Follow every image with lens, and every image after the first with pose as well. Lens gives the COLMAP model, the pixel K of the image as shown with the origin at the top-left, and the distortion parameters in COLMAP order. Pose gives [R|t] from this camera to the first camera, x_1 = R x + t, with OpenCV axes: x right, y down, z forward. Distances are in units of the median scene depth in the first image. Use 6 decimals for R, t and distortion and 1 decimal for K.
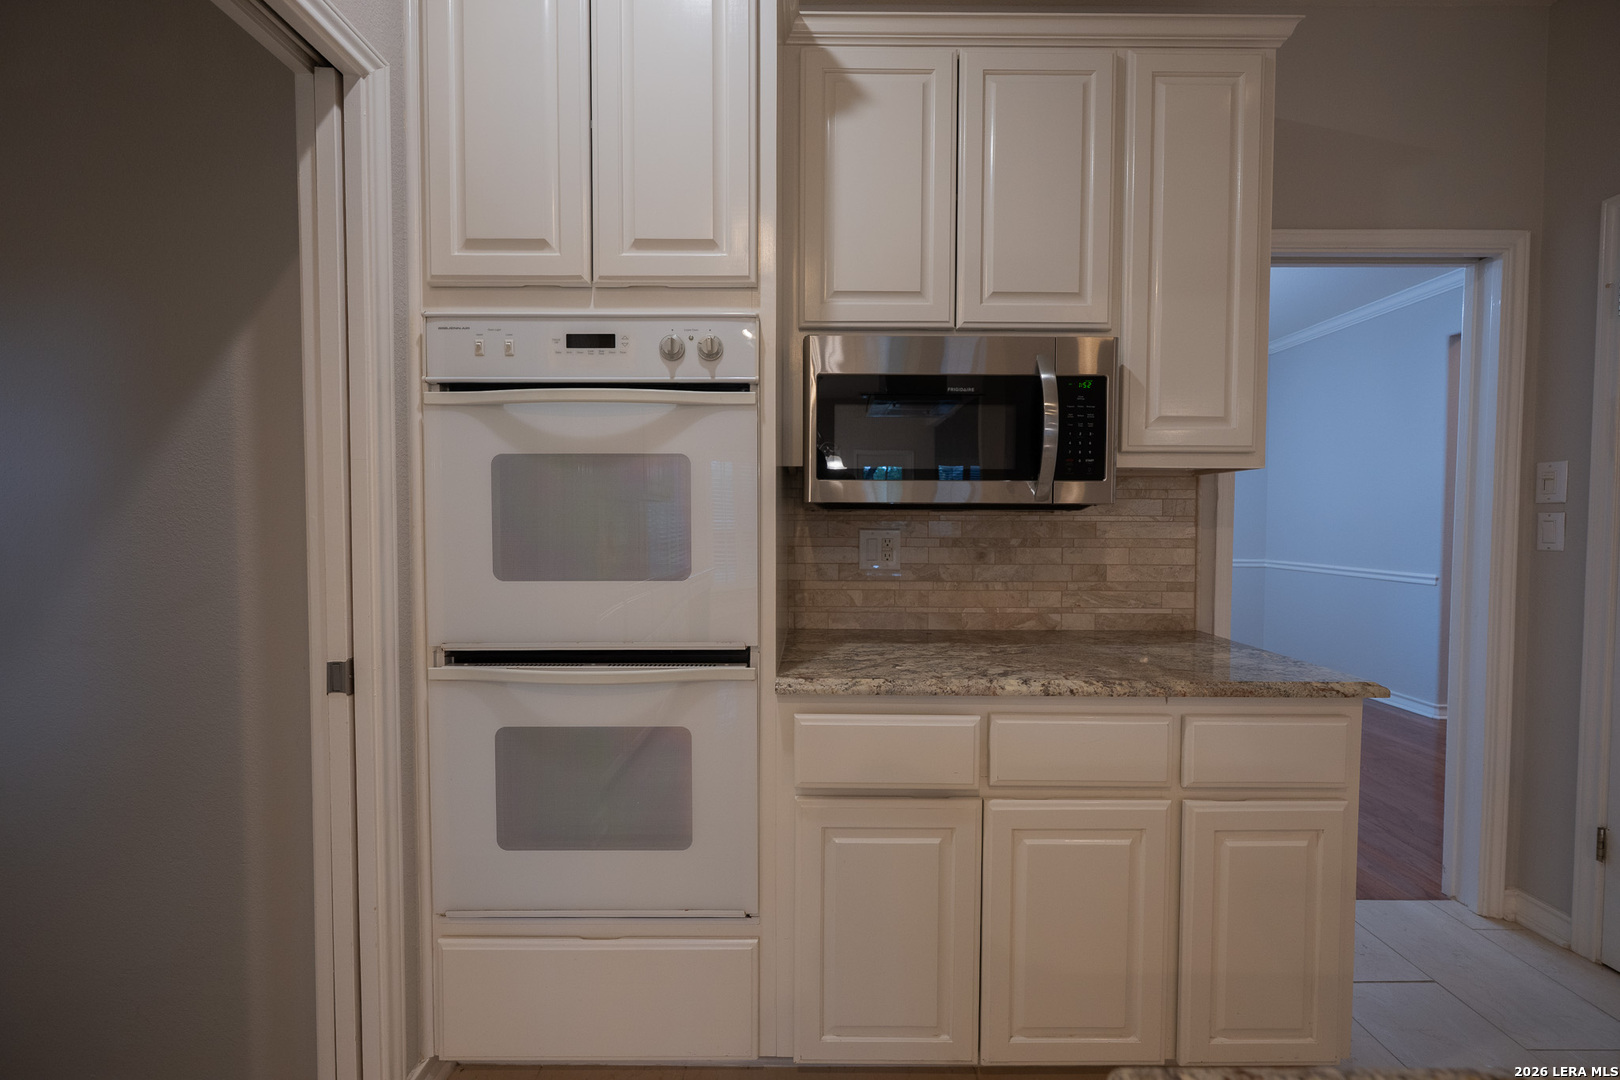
lens RADIAL K [[640.8, 0, 814.1], [0, 640.8, 540.6], [0, 0, 1]] dist [0.002387, 0.000128]
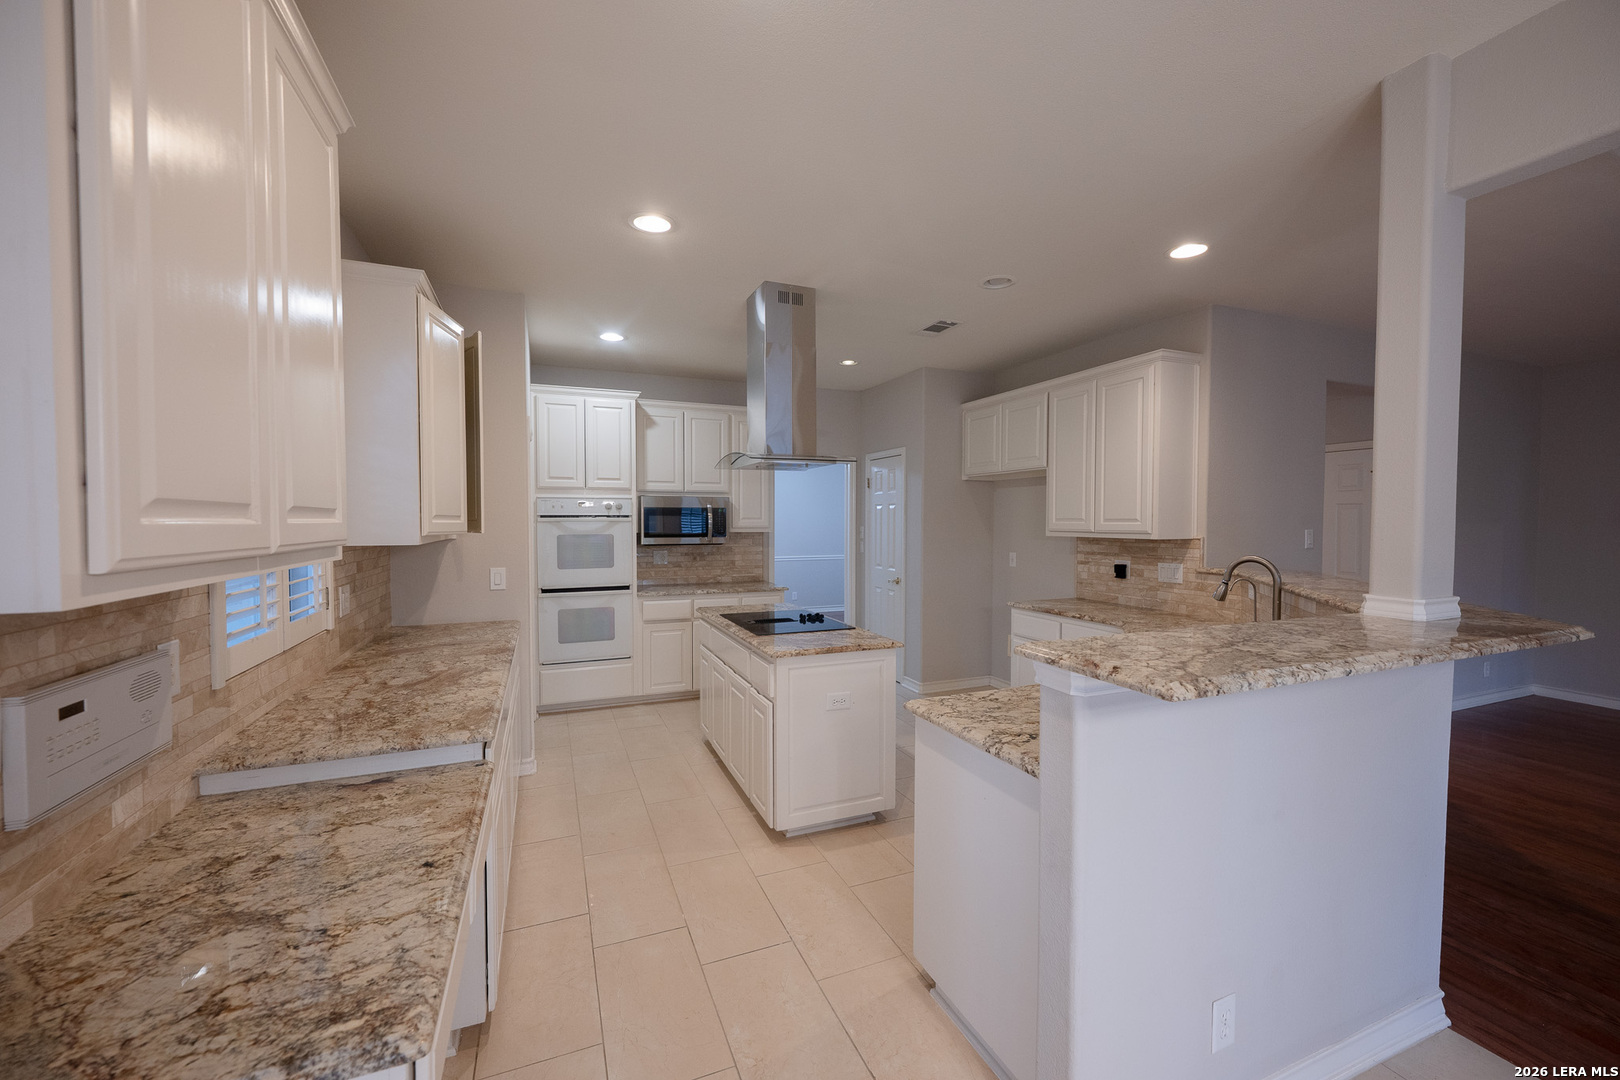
lens RADIAL K [[640.8, 0, 815.6], [0, 640.8, 540.2], [0, 0, 1]] dist [0.002387, 0.000128]
pose [[0.923966, -0.015081, 0.382177, -0.469677], [0.015045, 0.999882, 0.003083, -0.081323], [-0.382179, 0.002901, 0.924084, -2.578230]]
